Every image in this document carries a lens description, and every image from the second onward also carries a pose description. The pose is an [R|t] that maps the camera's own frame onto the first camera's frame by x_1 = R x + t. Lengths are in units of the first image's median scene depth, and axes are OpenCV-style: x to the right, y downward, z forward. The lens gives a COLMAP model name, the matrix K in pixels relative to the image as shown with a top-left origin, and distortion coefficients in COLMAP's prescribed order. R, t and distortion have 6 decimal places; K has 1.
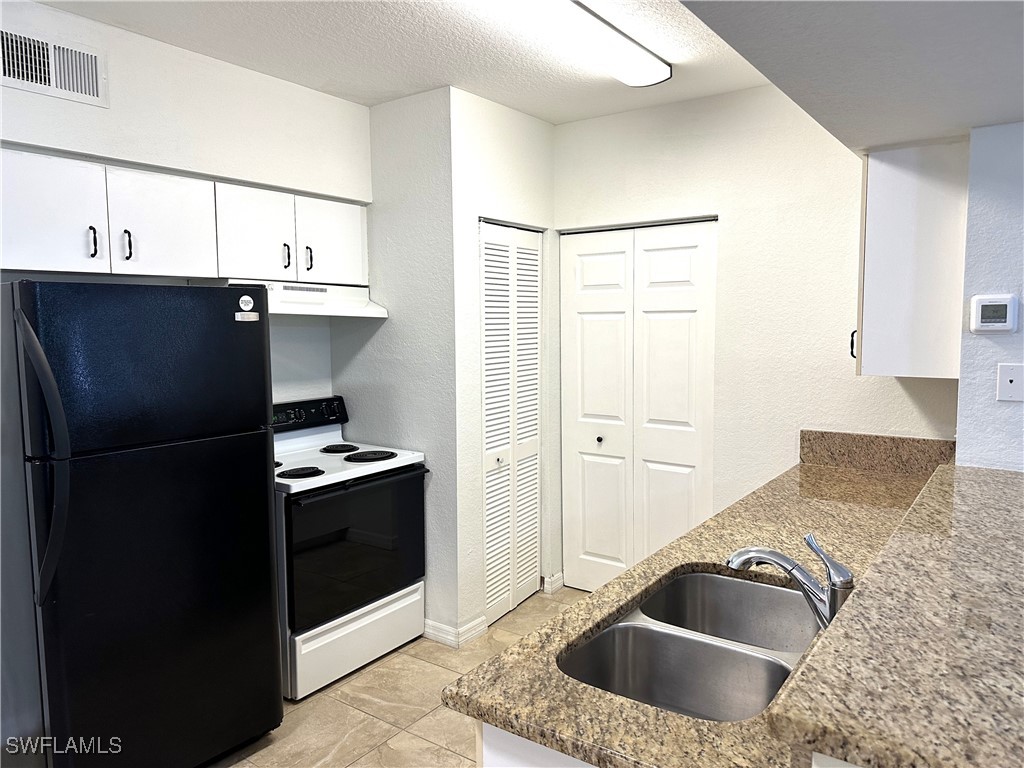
lens RADIAL K [[731.4, 0, 512.1], [0, 731.4, 382.2], [0, 0, 1]] dist [0.002094, -0.002106]
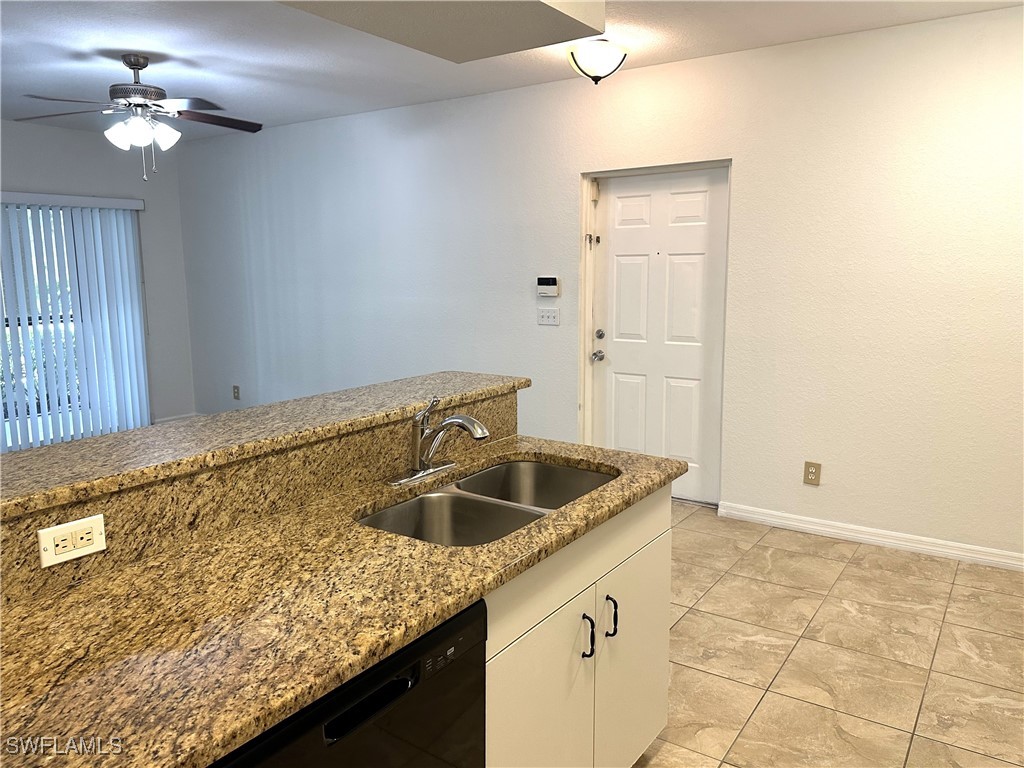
lens RADIAL K [[731.4, 0, 516.2], [0, 731.4, 380.2], [0, 0, 1]] dist [0.002094, -0.002106]
pose [[-0.999681, 0.012878, -0.021738, 0.195315], [0.007032, 0.968169, 0.250200, -0.103340], [0.024268, 0.249967, -0.967950, 1.542350]]
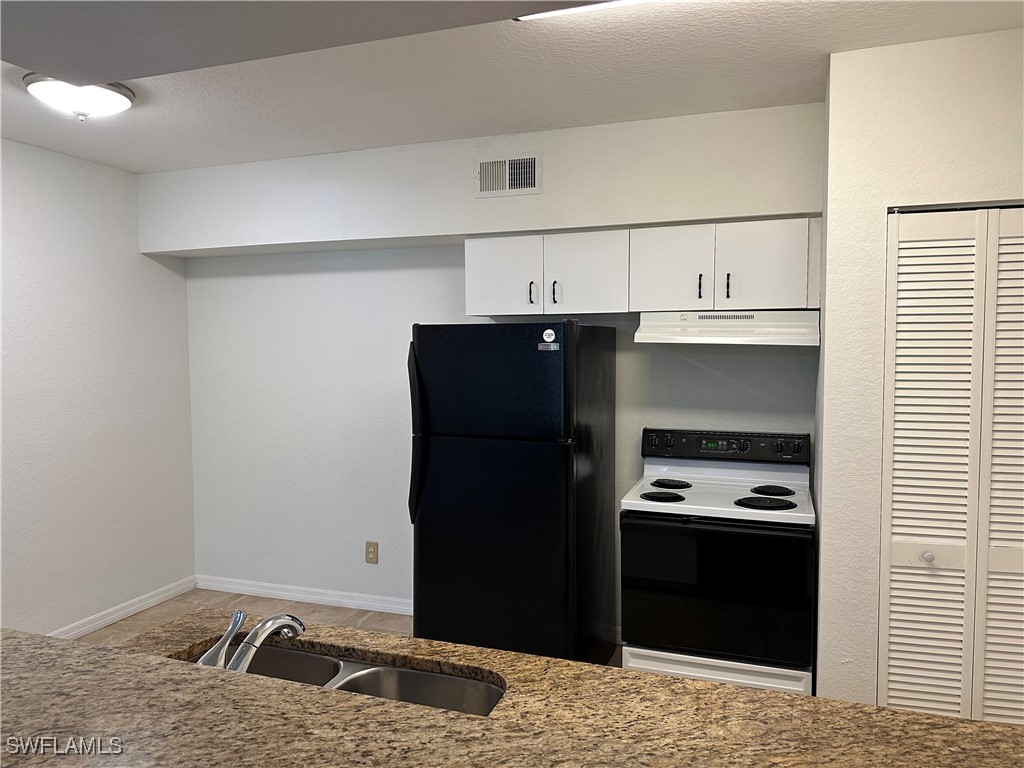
lens RADIAL K [[731.4, 0, 517.6], [0, 731.4, 386.0], [0, 0, 1]] dist [0.002094, -0.002106]
pose [[0.259106, 0.056193, -0.964213, 0.876006], [-0.078741, 0.996212, 0.036898, -0.074430], [0.962634, 0.066363, 0.262549, 0.723022]]
